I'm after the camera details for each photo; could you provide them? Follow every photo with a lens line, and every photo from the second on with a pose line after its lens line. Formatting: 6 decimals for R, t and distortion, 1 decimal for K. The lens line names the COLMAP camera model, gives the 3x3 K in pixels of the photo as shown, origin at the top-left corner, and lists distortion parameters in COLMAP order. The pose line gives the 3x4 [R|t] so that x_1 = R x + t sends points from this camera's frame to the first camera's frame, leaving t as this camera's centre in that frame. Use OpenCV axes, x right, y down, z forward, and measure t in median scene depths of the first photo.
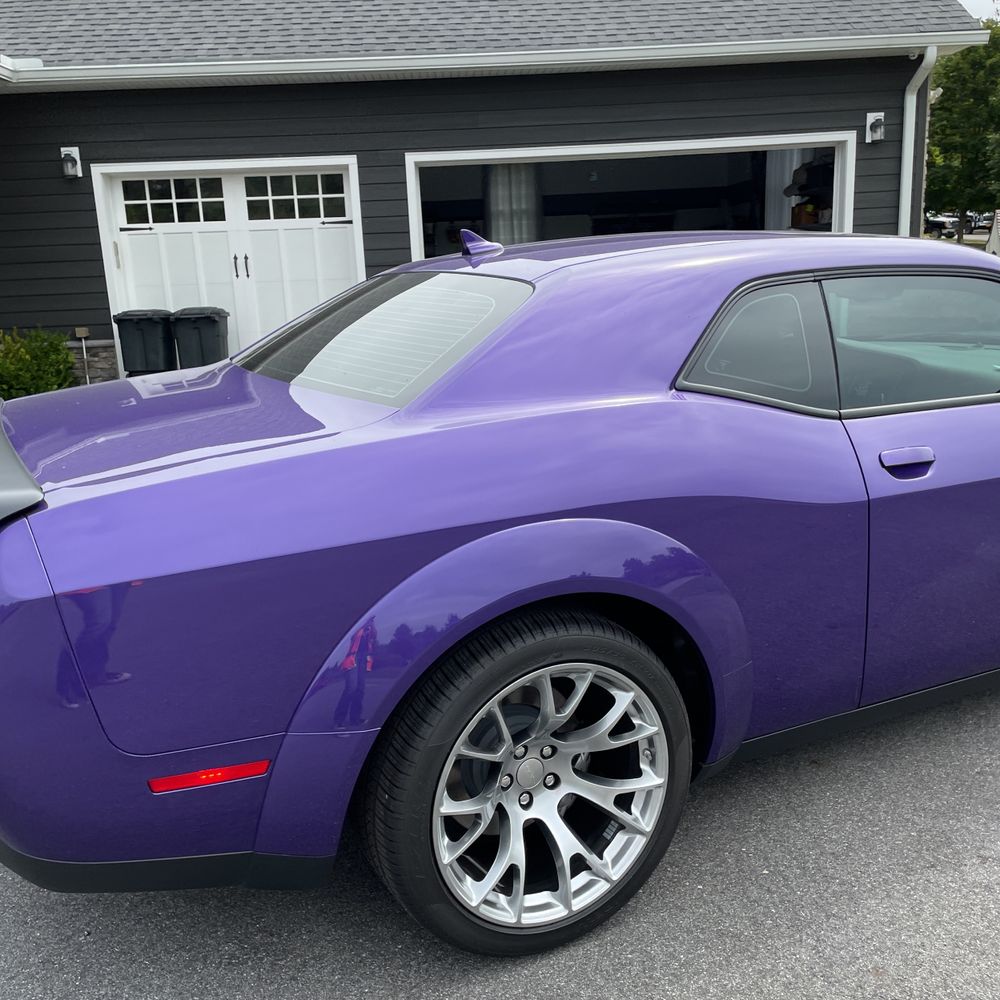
lens RADIAL K [[1011.7, 0, 484.2], [0, 1011.7, 497.5], [0, 0, 1]] dist [0.100291, -0.131491]
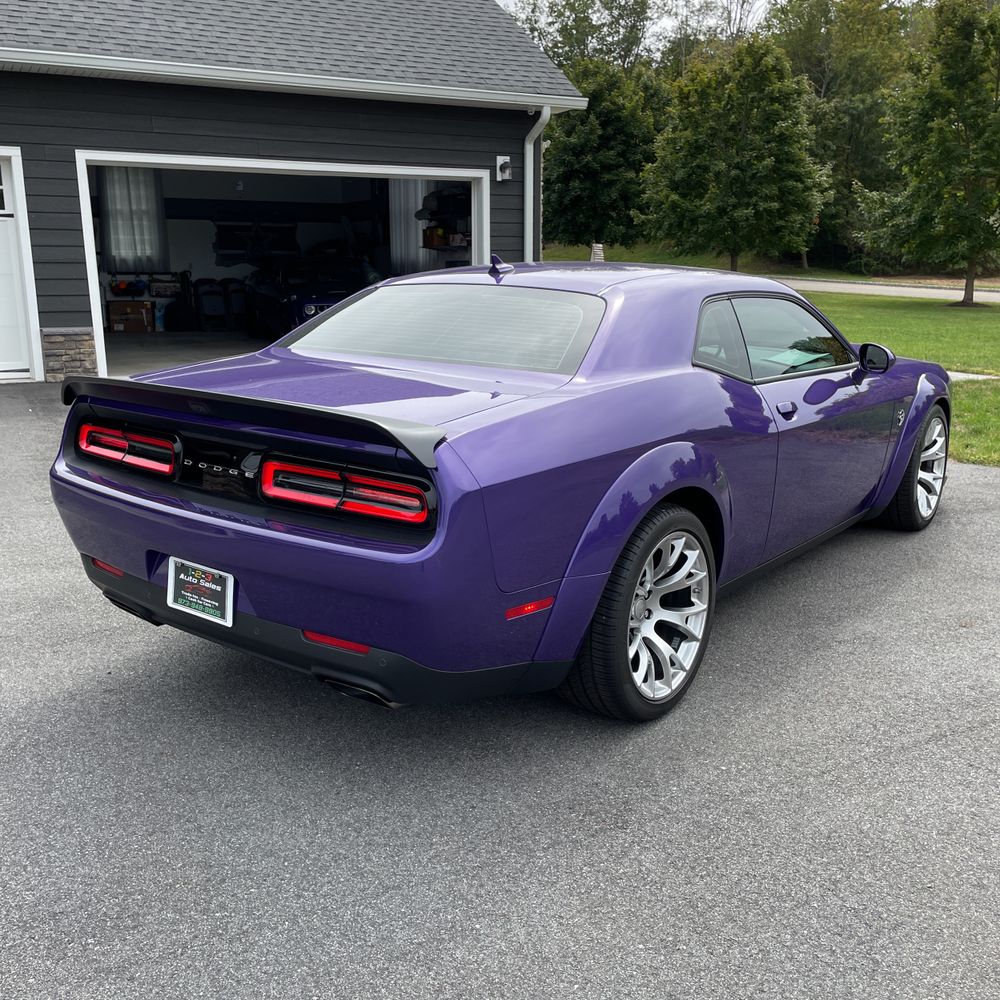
lens RADIAL K [[1010.8, 0, 500.0], [0, 1010.8, 500.0], [0, 0, 1]] dist [0.111354, -0.137544]
pose [[0.901663, -0.057621, 0.428583, -0.152012], [0.060161, 0.998160, 0.007631, 0.014695], [-0.428234, 0.018903, 0.903470, -0.060367]]
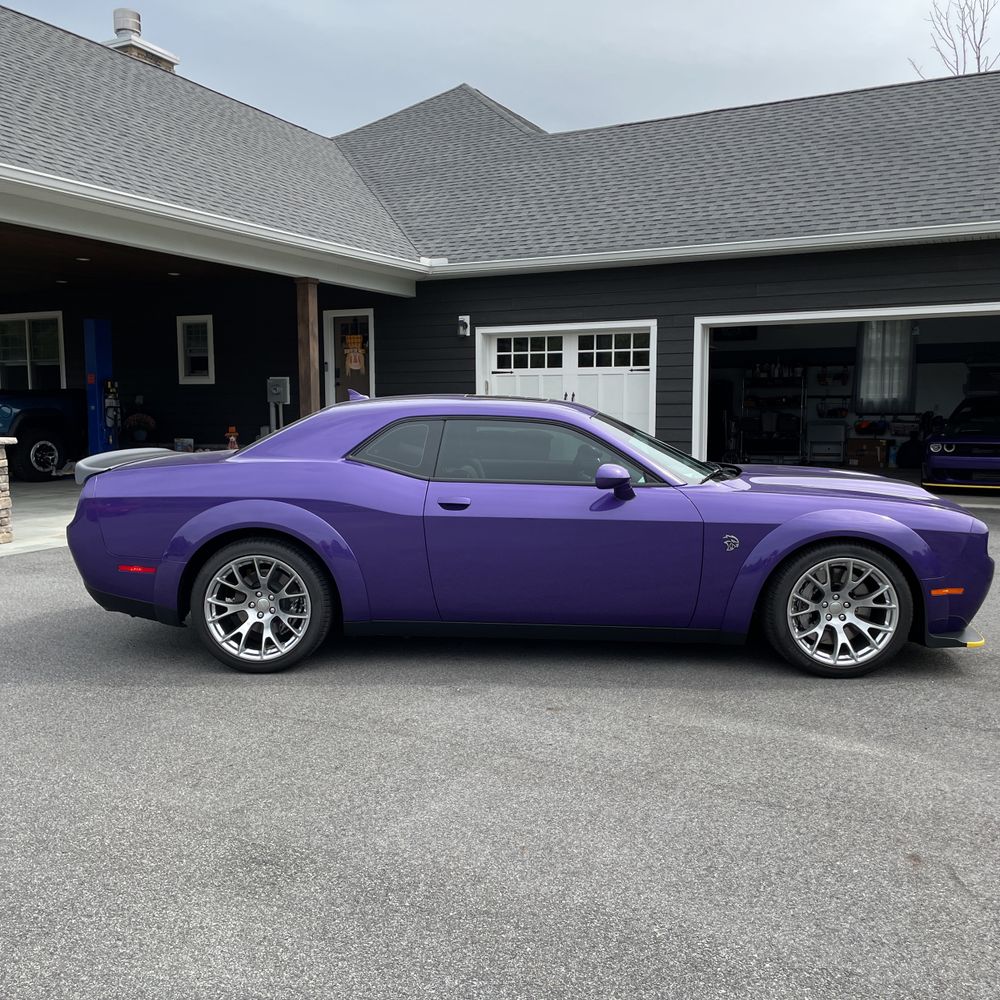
lens RADIAL K [[1013.6, 0, 486.3], [0, 1013.6, 520.7], [0, 0, 1]] dist [0.117974, -0.184841]
pose [[0.872731, 0.096850, -0.478498, 0.319875], [-0.145970, 0.987055, -0.066448, 0.028776], [0.465869, 0.127838, 0.875571, -0.180938]]
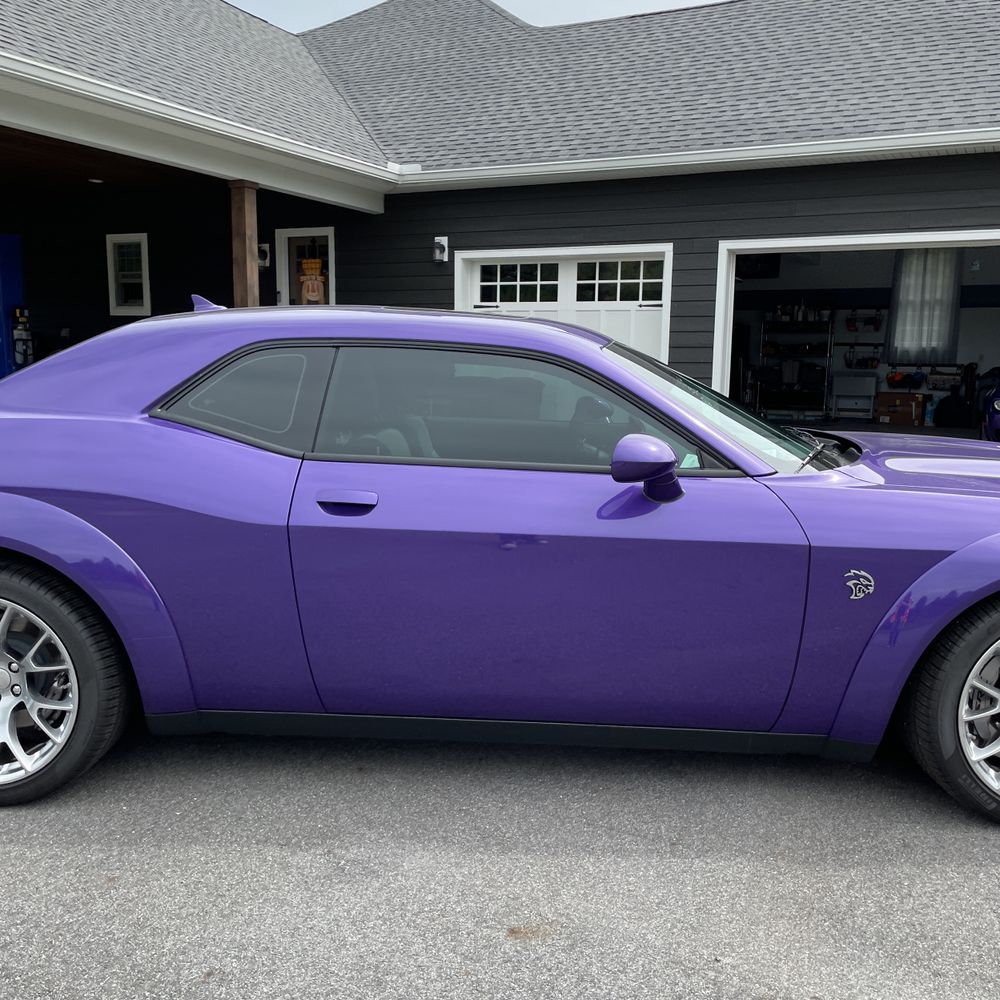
lens RADIAL K [[1012.6, 0, 497.2], [0, 1012.6, 521.5], [0, 0, 1]] dist [0.098054, -0.130641]
pose [[0.879069, 0.133763, -0.457543, 0.232733], [-0.159703, 0.986996, -0.018287, -0.004050], [0.449146, 0.089146, 0.889000, 0.010051]]
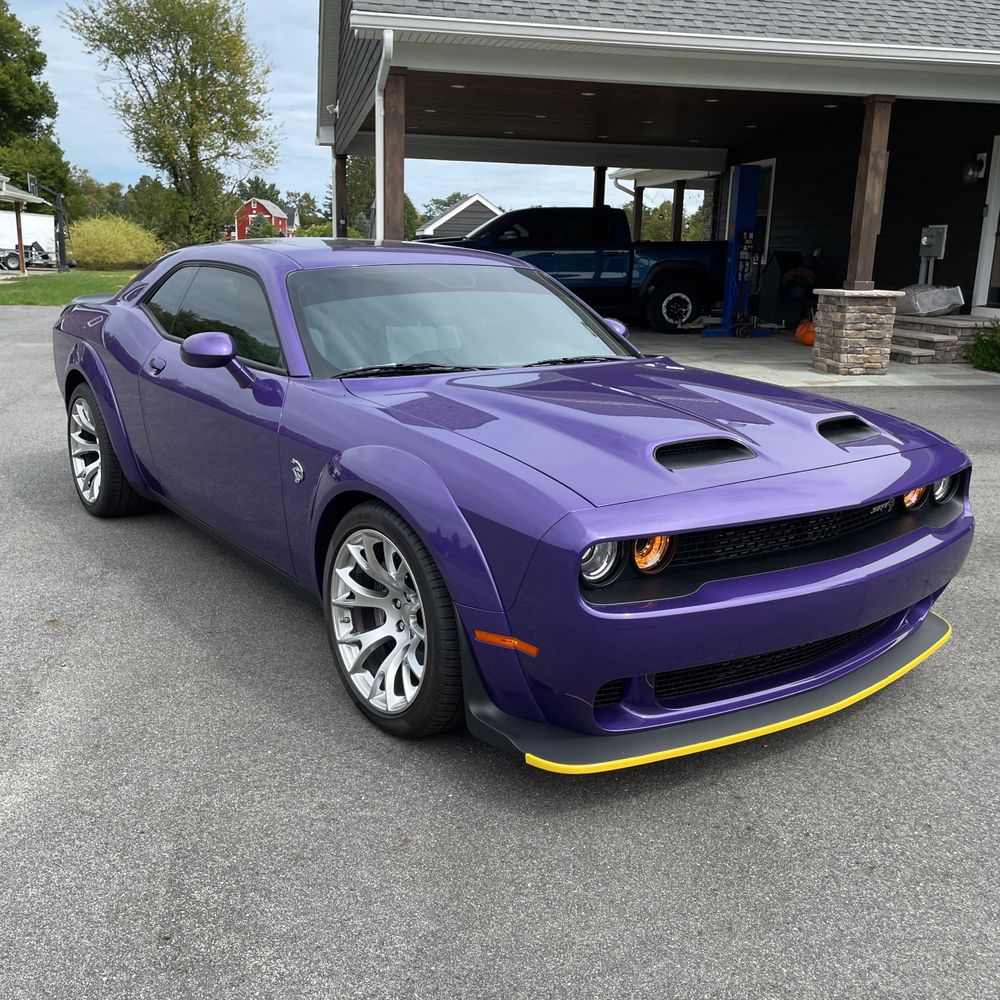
lens RADIAL K [[1011.7, 0, 484.2], [0, 1011.7, 497.5], [0, 0, 1]] dist [0.100291, -0.131491]
pose [[0.155802, 0.278810, -0.947624, 0.489099], [-0.253262, 0.938546, 0.234500, -0.083160], [0.954769, 0.203461, 0.216839, 0.256749]]
